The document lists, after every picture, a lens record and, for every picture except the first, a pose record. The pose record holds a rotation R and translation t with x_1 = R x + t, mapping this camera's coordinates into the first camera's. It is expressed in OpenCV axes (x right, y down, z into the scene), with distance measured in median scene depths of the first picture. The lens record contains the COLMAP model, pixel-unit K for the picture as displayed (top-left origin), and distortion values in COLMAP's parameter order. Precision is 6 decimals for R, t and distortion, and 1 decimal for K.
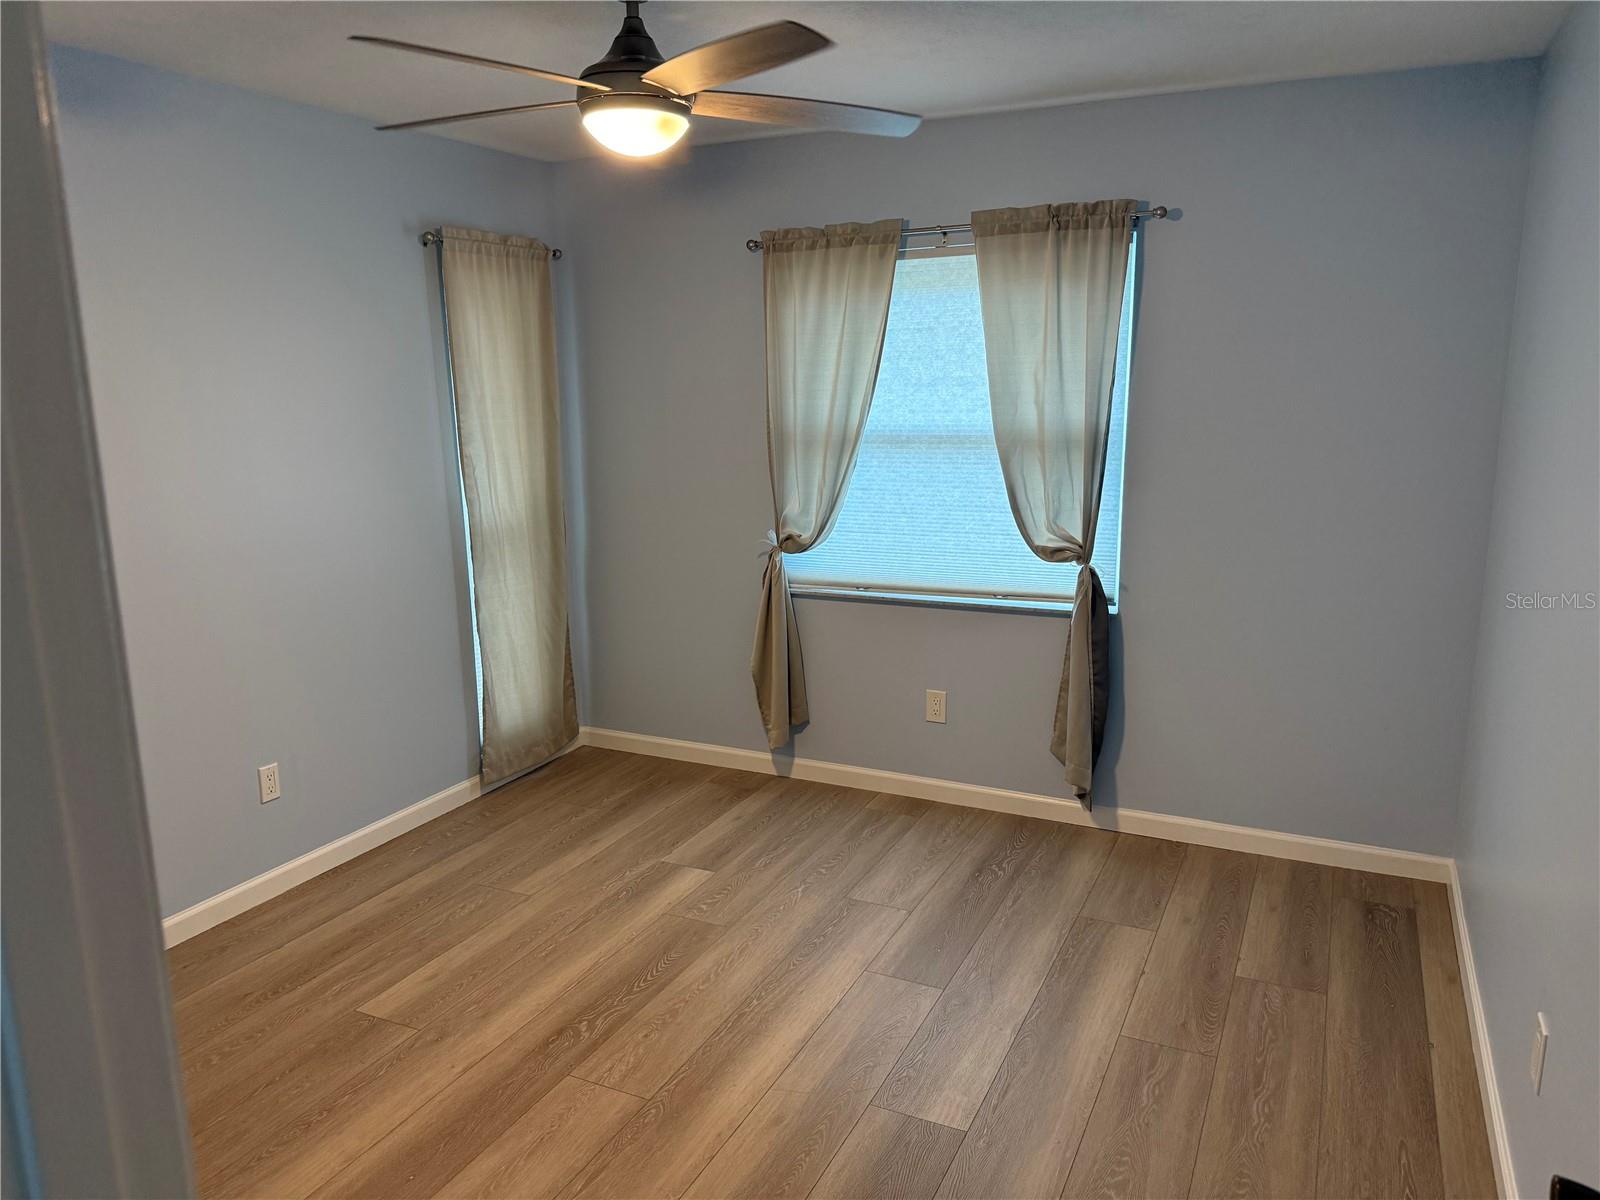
lens RADIAL K [[1125.5, 0, 800.3], [0, 1125.5, 602.5], [0, 0, 1]] dist [0.062987, -0.086372]
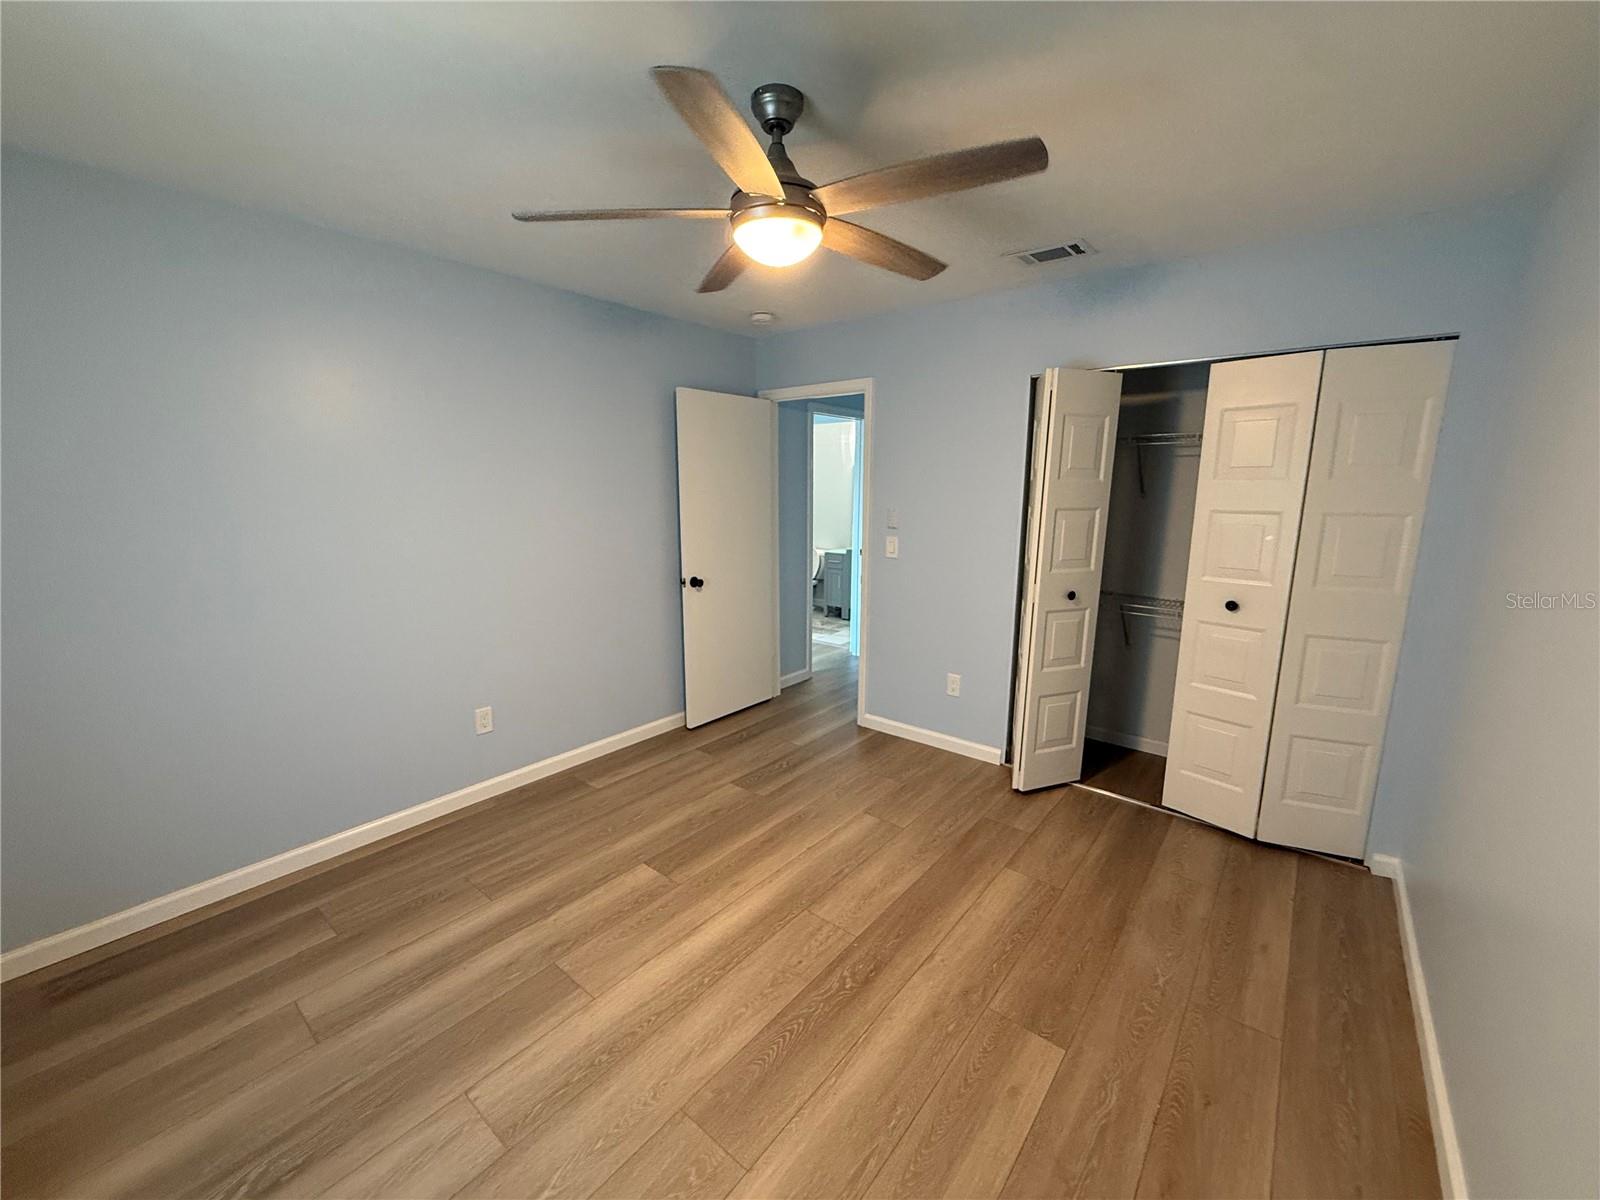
lens RADIAL K [[639.4, 0, 799.2], [0, 639.4, 596.0], [0, 0, 1]] dist [-0.000437, 0.000205]
pose [[-0.972631, -0.027843, 0.230682, -0.286795], [0.058629, 0.931263, 0.359600, -0.265341], [-0.224838, 0.363282, -0.904143, 1.485669]]
